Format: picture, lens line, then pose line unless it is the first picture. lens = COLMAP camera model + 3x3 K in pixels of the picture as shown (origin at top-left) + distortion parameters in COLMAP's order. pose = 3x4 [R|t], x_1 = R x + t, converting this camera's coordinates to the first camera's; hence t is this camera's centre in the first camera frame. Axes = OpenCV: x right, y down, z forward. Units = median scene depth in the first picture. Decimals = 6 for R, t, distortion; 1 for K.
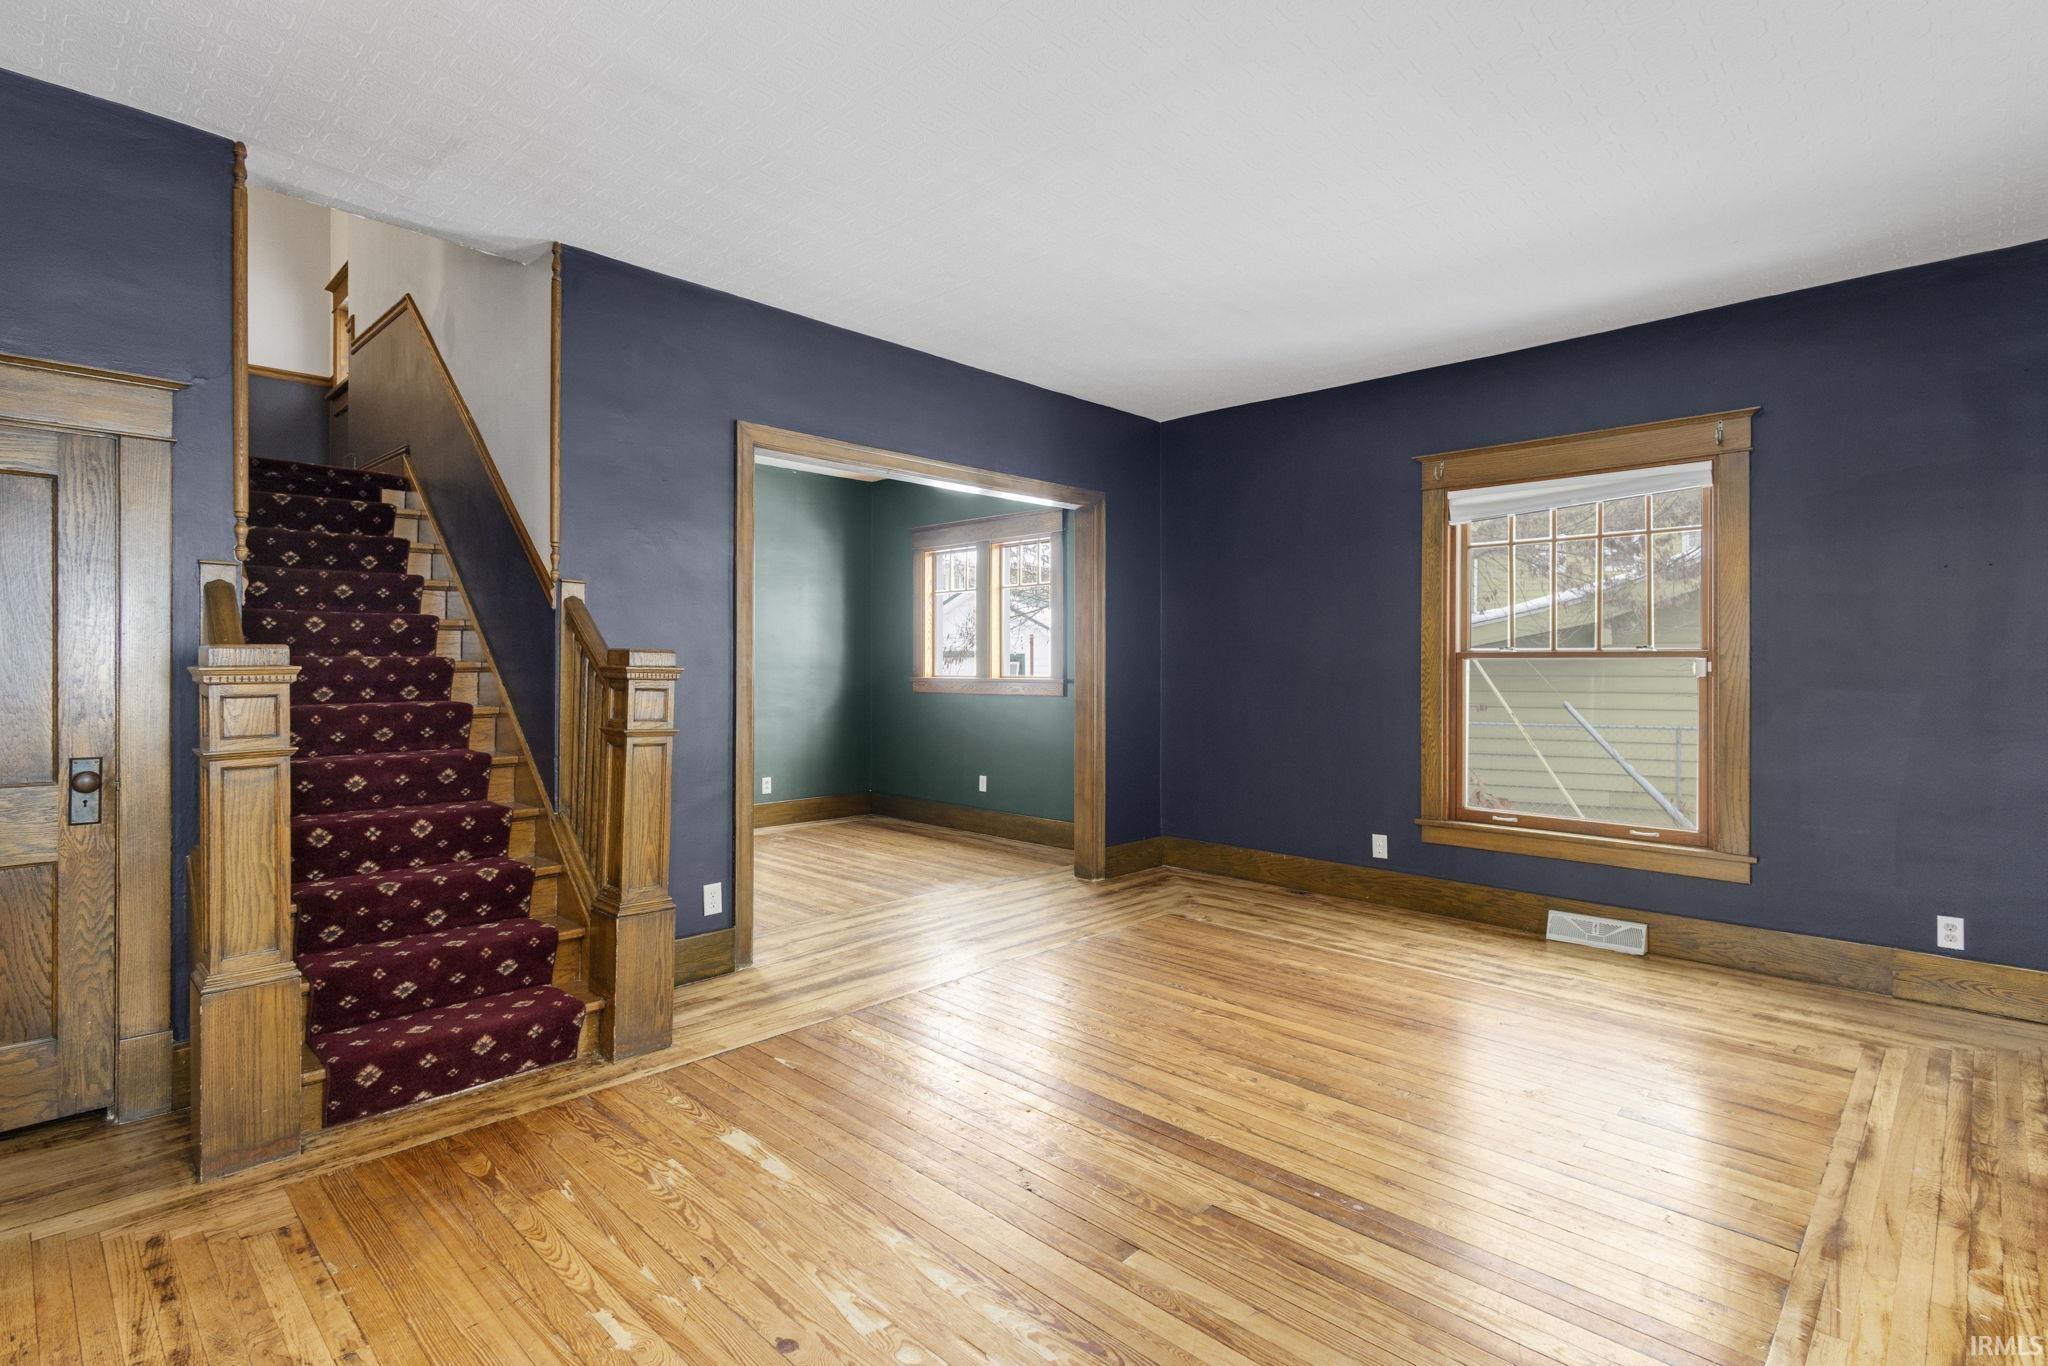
lens RADIAL K [[973.9, 0, 1027.3], [0, 973.9, 670.4], [0, 0, 1]] dist [0.009641, -0.000925]
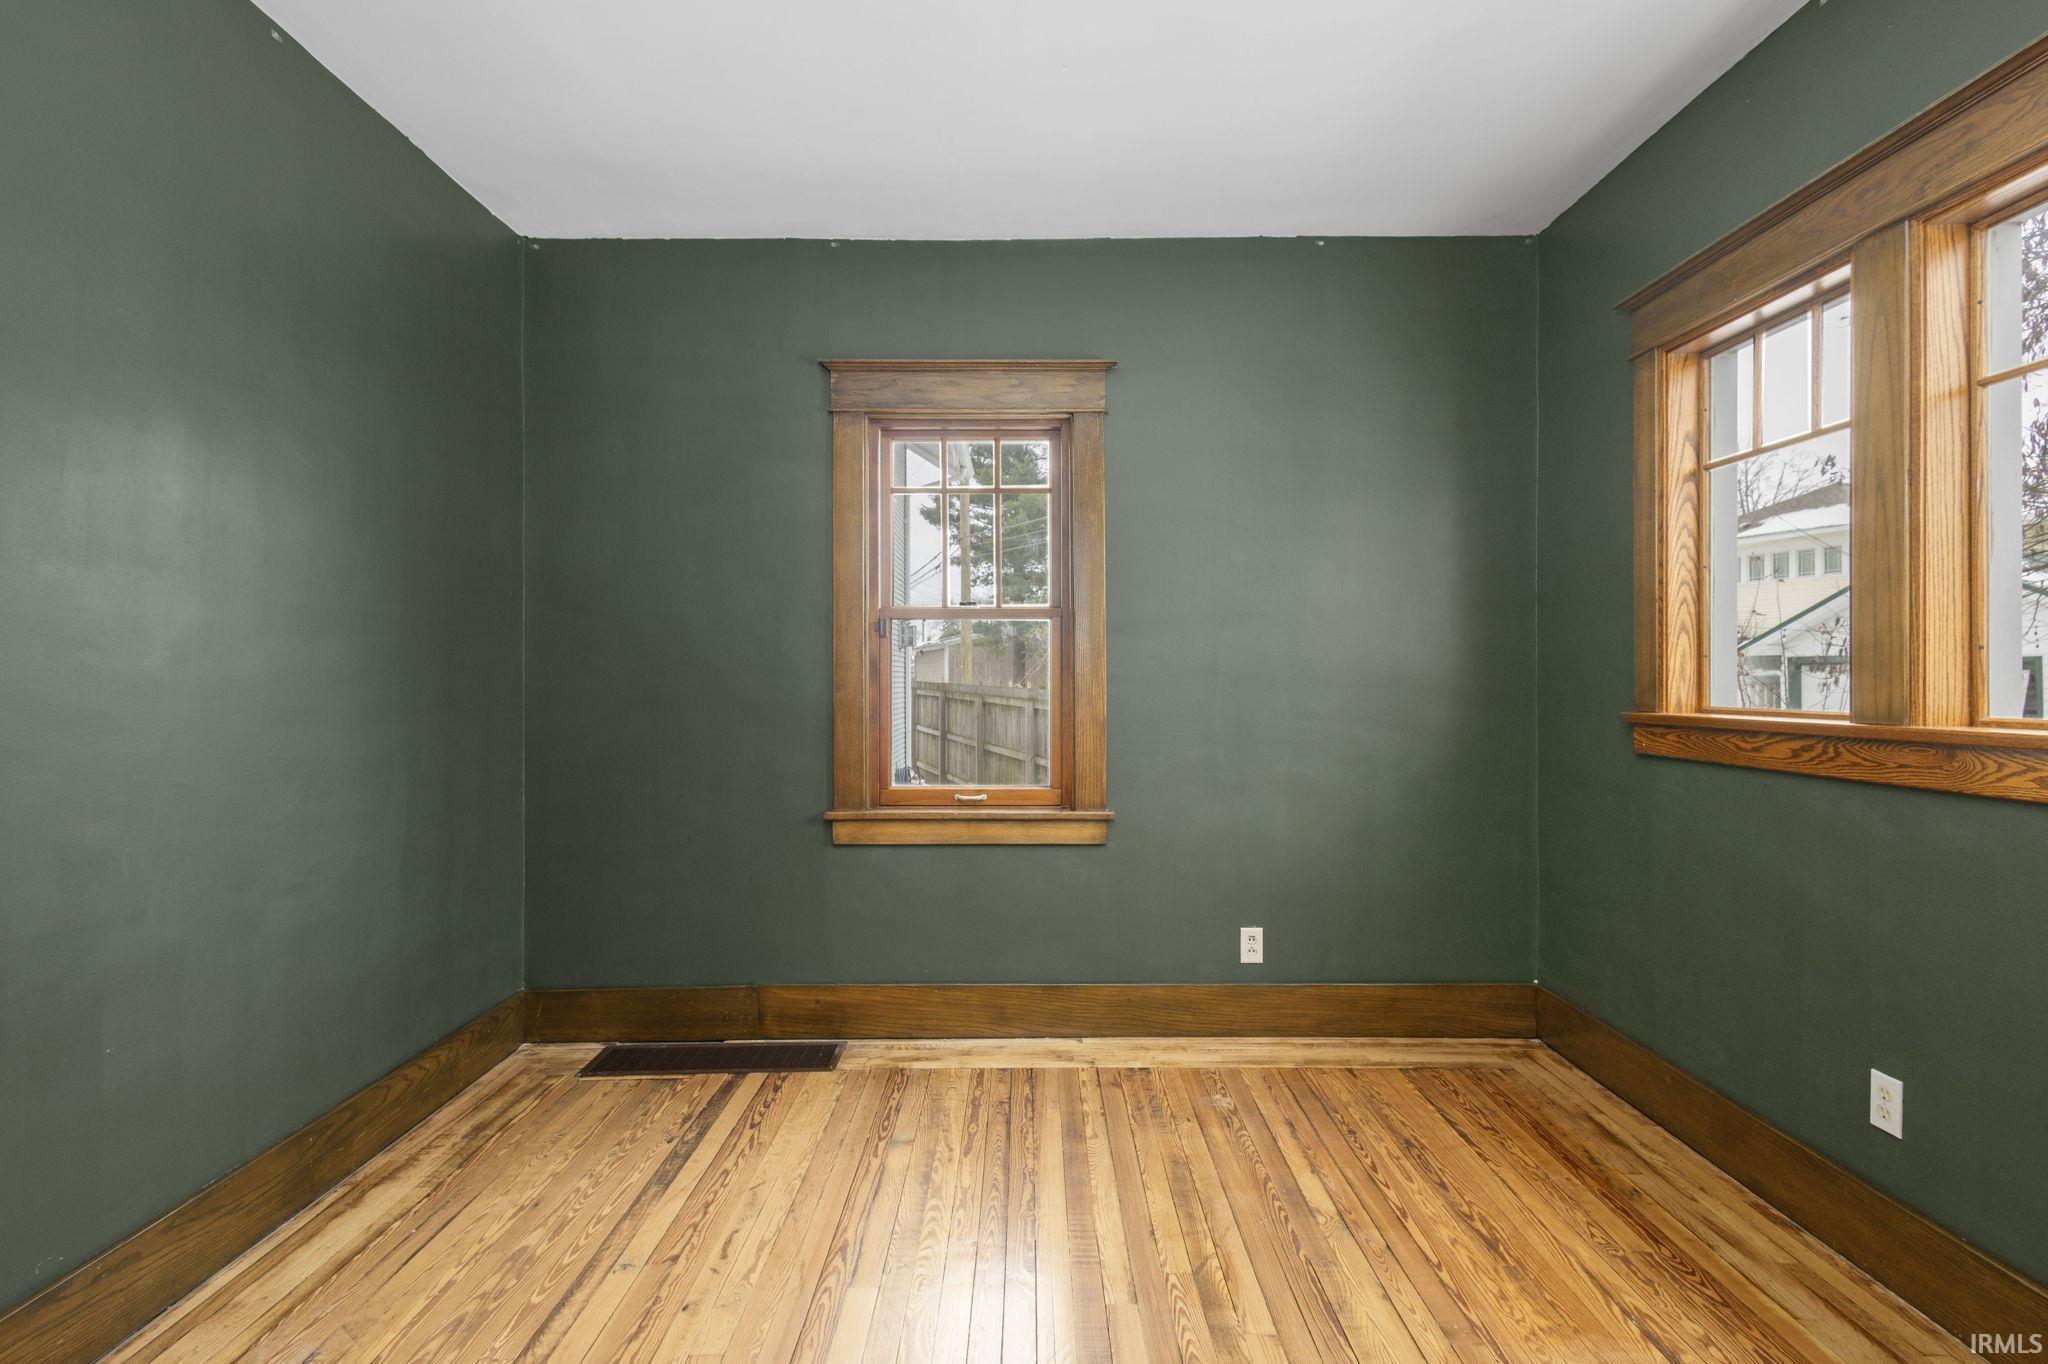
lens RADIAL K [[973.9, 0, 1021.1], [0, 973.9, 678.4], [0, 0, 1]] dist [0.009641, -0.000925]
pose [[0.689420, -0.003017, -0.724356, -0.012071], [-0.000430, 0.999989, -0.004575, -0.004363], [0.724362, 0.003465, 0.689411, 0.616382]]
